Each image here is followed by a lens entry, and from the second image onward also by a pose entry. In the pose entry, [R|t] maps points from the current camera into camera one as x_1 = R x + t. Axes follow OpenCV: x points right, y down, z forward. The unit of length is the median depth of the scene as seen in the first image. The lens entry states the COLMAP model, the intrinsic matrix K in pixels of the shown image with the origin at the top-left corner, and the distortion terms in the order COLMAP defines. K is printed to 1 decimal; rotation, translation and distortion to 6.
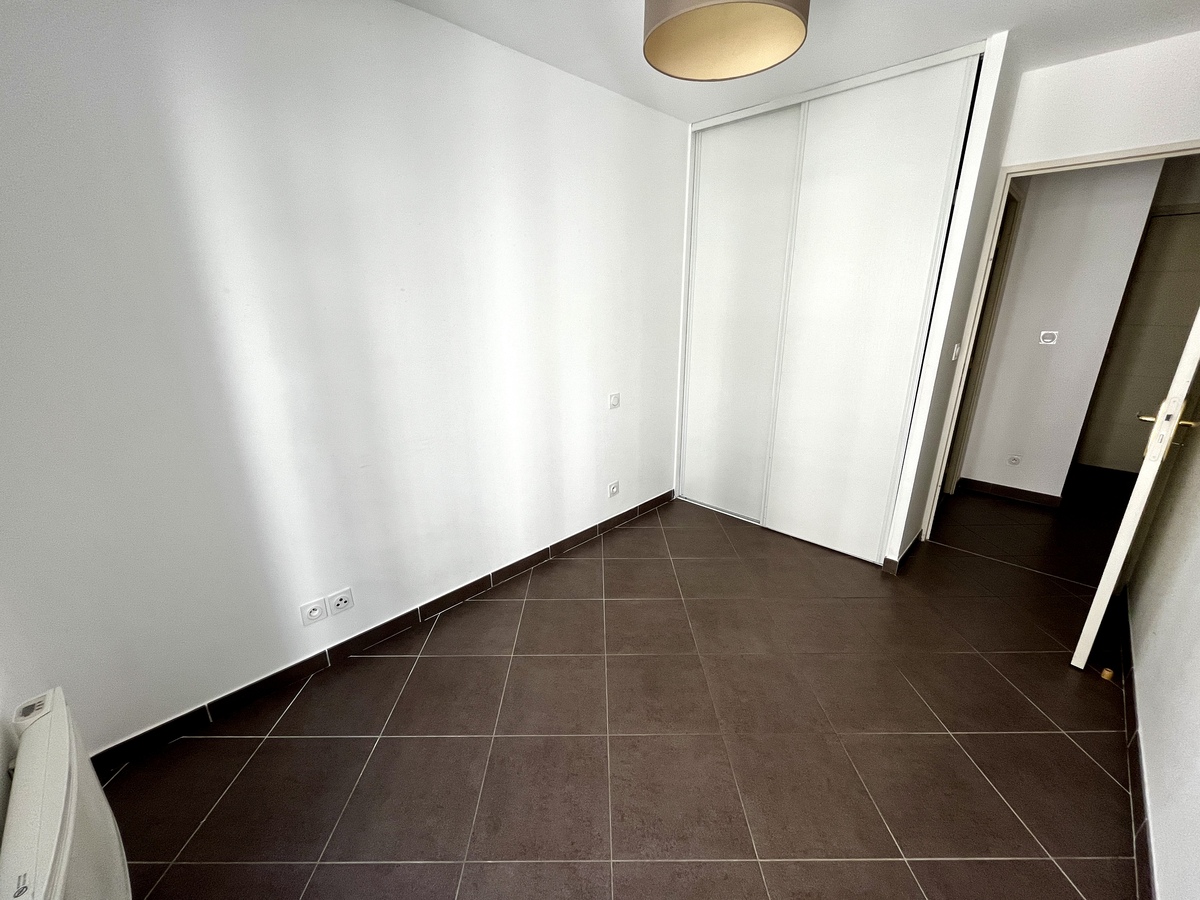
lens RADIAL K [[483.0, 0, 600.0], [0, 483.0, 450.0], [0, 0, 1]] dist [-0.003088, 0.000247]
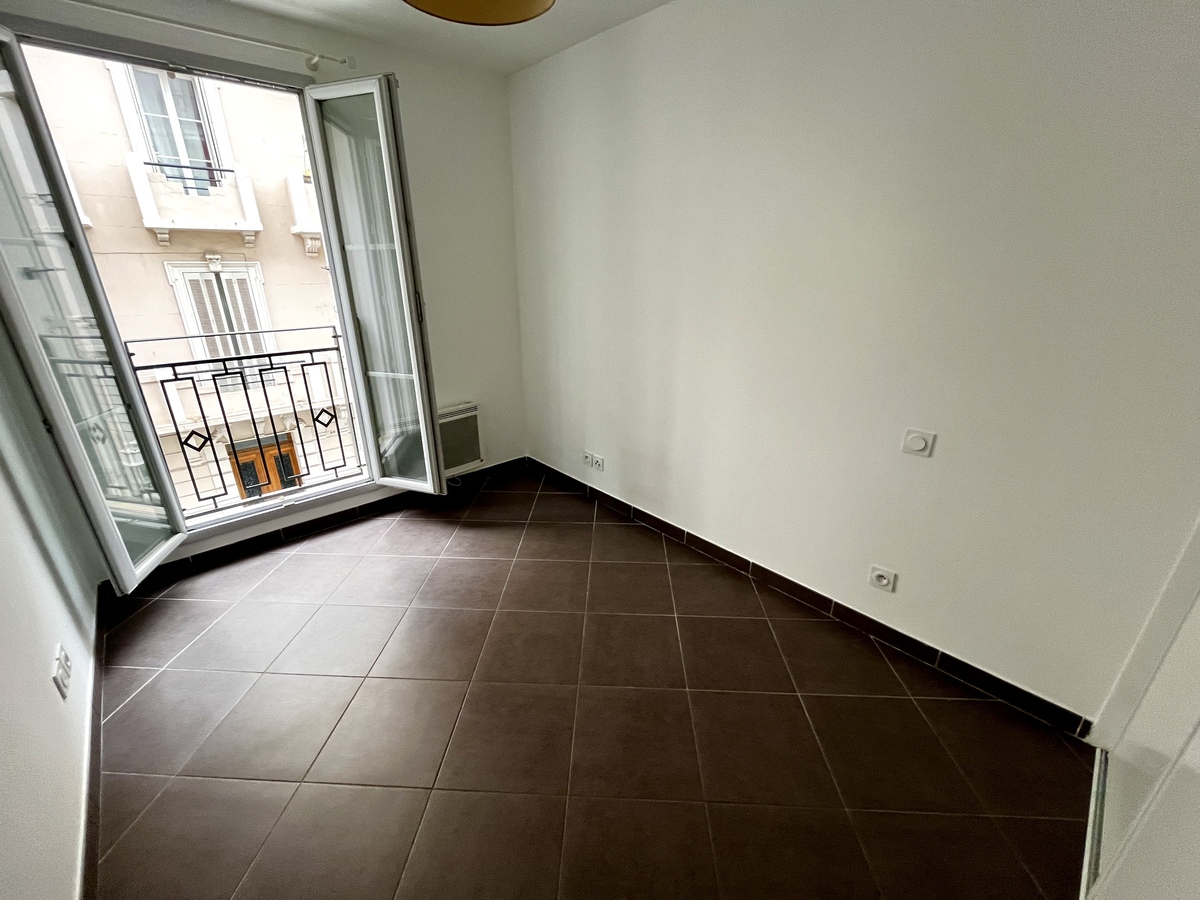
lens RADIAL K [[483.0, 0, 600.0], [0, 483.0, 450.0], [0, 0, 1]] dist [-0.003088, 0.000247]
pose [[-0.051505, 0.357917, -0.932332, 0.615346], [-0.304951, 0.883345, 0.355958, -0.190427], [0.950974, 0.302649, 0.063651, 0.618736]]
